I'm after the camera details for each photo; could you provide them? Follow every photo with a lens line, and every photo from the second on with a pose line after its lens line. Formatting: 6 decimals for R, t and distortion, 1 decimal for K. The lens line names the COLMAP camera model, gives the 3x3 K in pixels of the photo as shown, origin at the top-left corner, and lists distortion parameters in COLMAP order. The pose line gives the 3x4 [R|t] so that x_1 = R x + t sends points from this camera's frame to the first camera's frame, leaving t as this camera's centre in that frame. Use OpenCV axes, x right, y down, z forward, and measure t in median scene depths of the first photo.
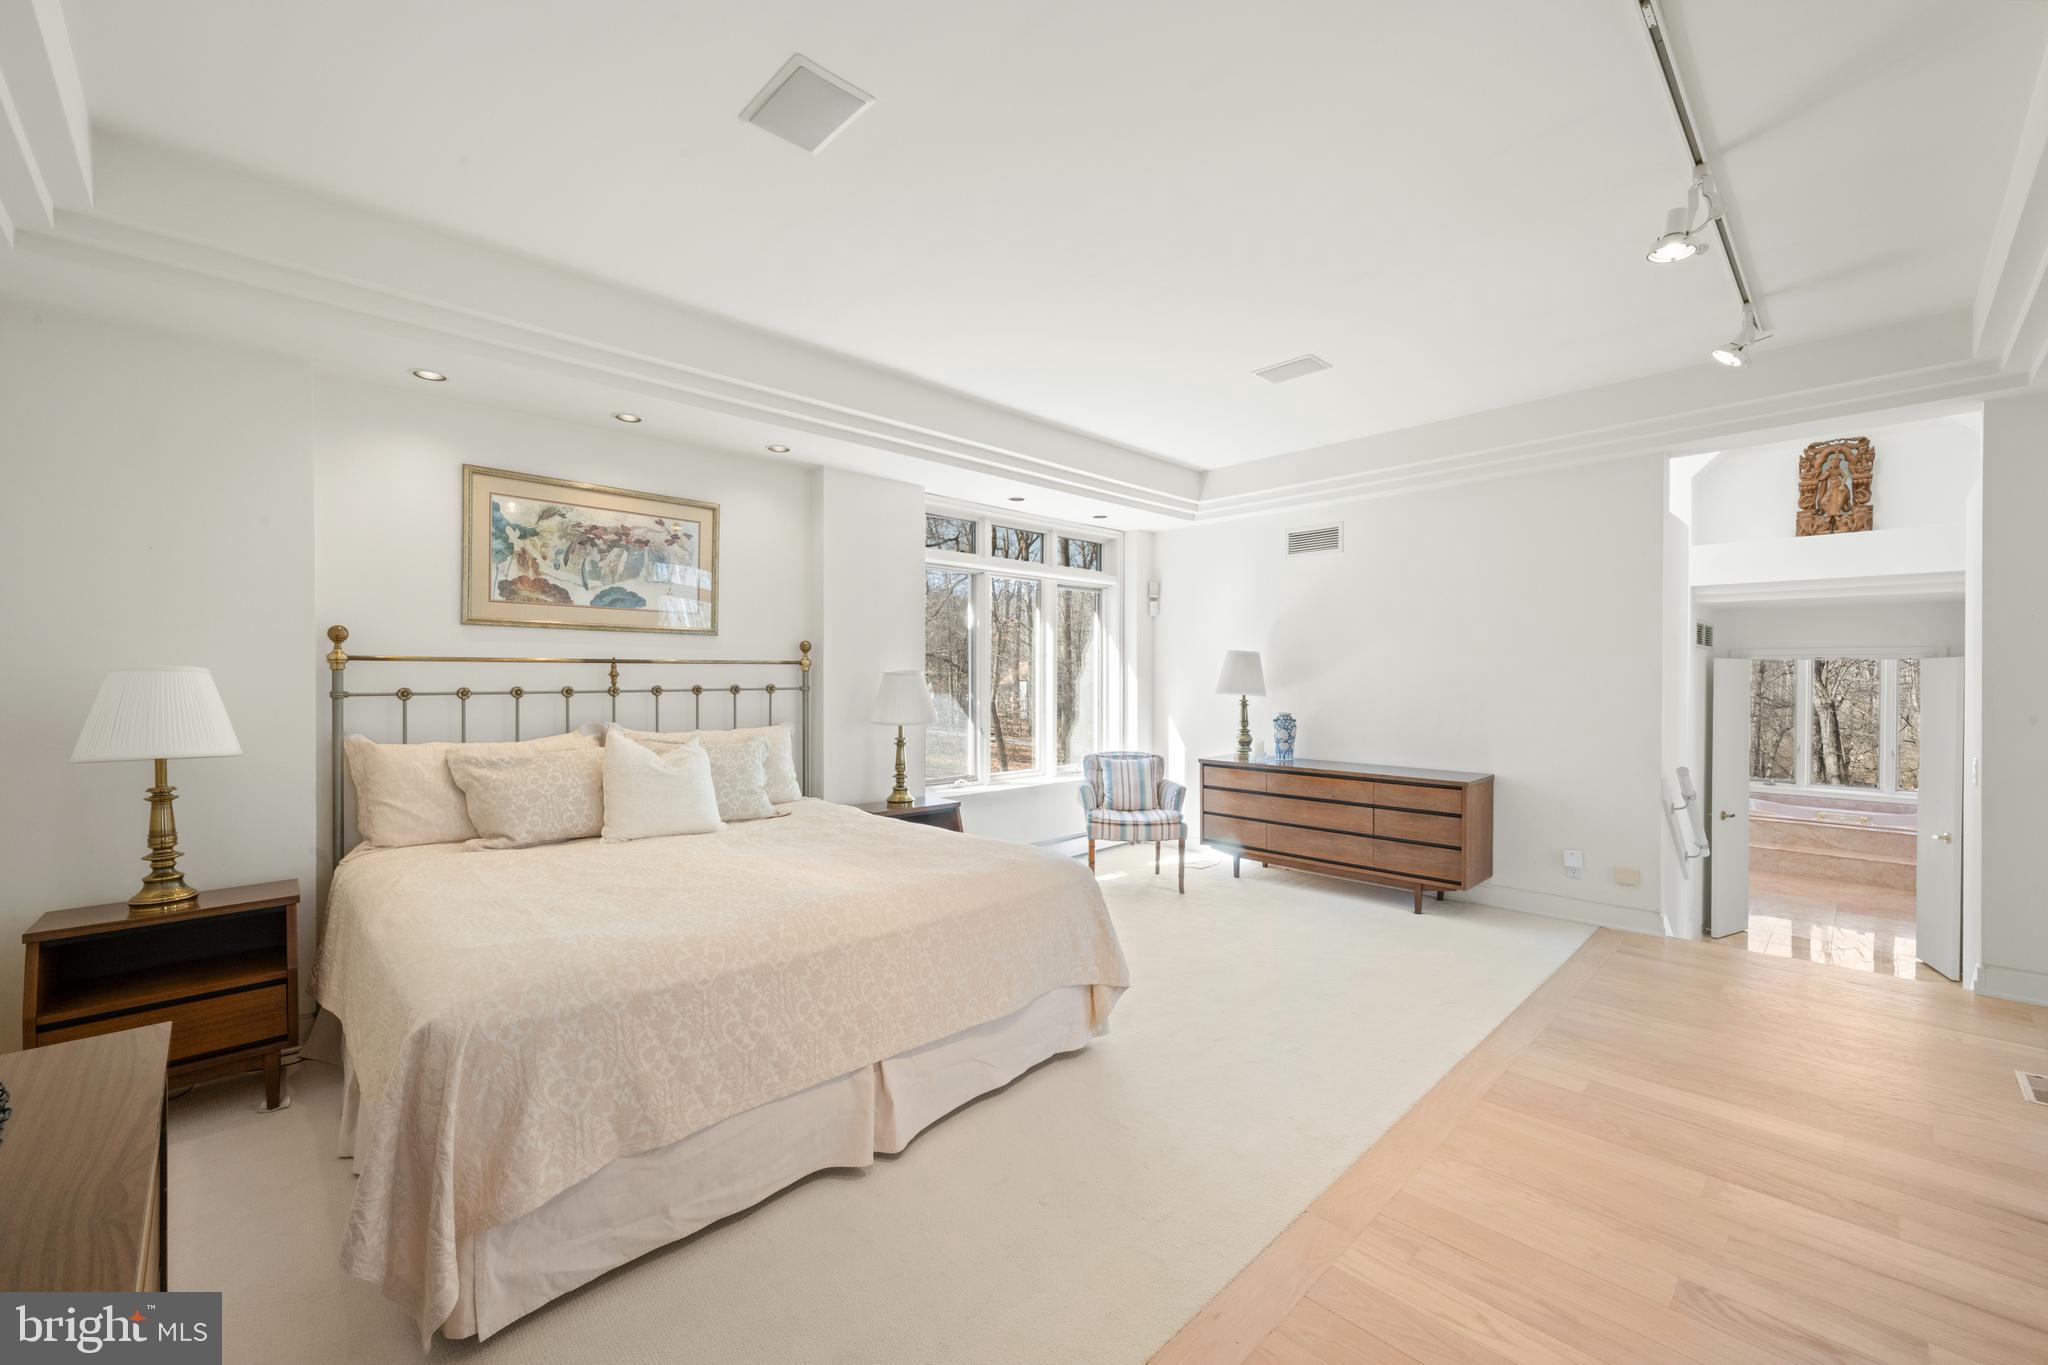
lens RADIAL K [[813.7, 0, 1024.0], [0, 813.7, 682.5], [0, 0, 1]] dist [-0.000166, -0.000080]
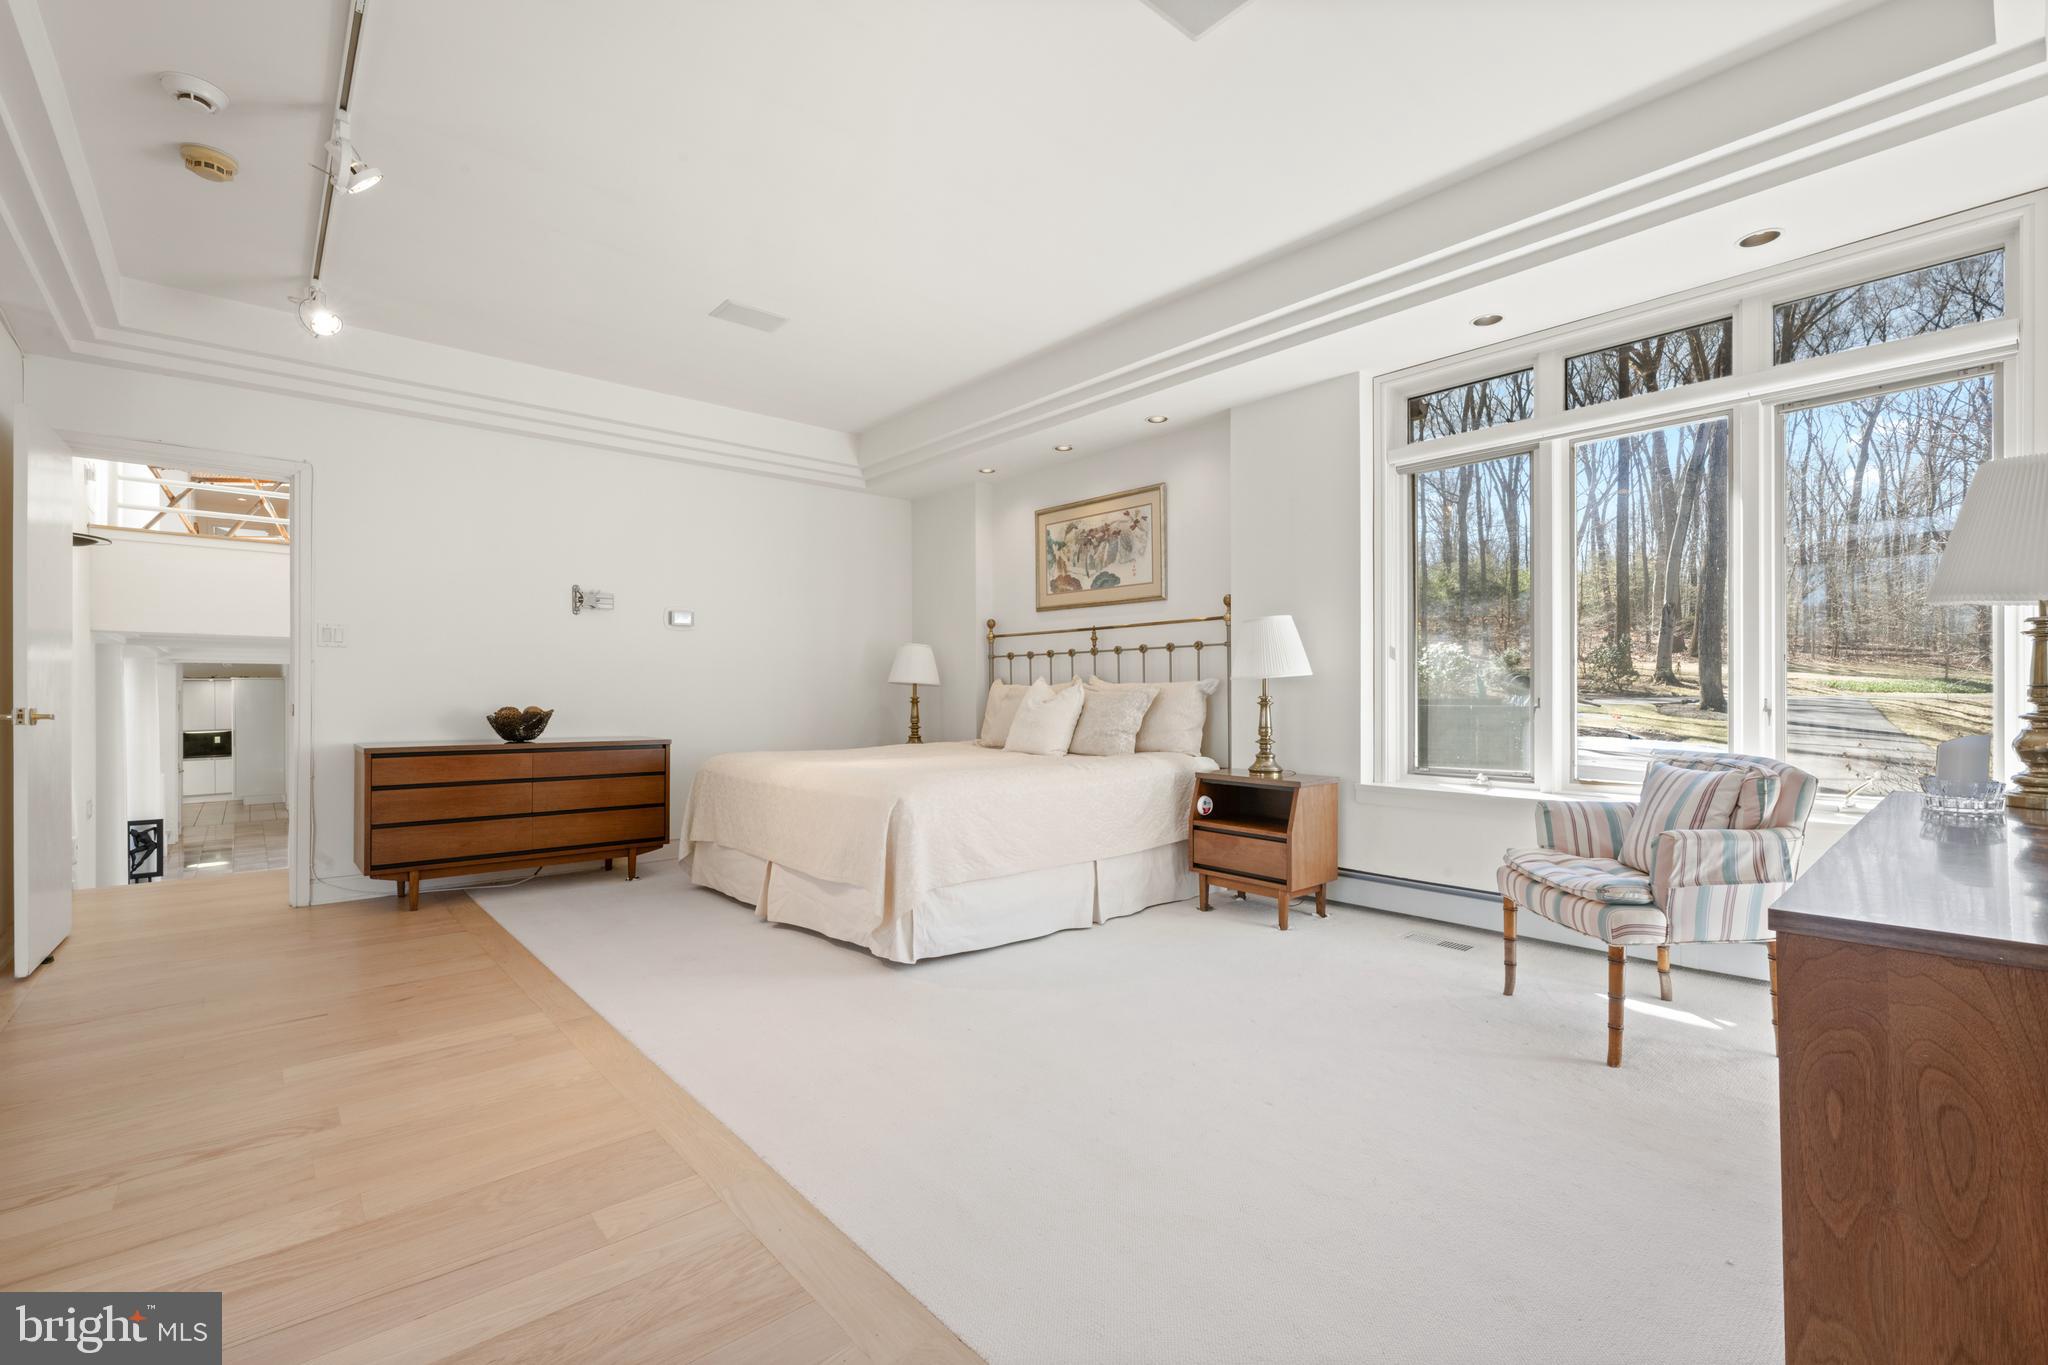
lens RADIAL K [[897.1, 0, 1024.0], [0, 897.1, 682.5], [0, 0, 1]] dist [-0.000634, -0.000264]
pose [[-0.056057, -0.009958, -0.998378, 0.962429], [-0.000742, 0.999950, -0.009932, 0.076377], [0.998427, 0.000184, -0.056062, 0.973603]]
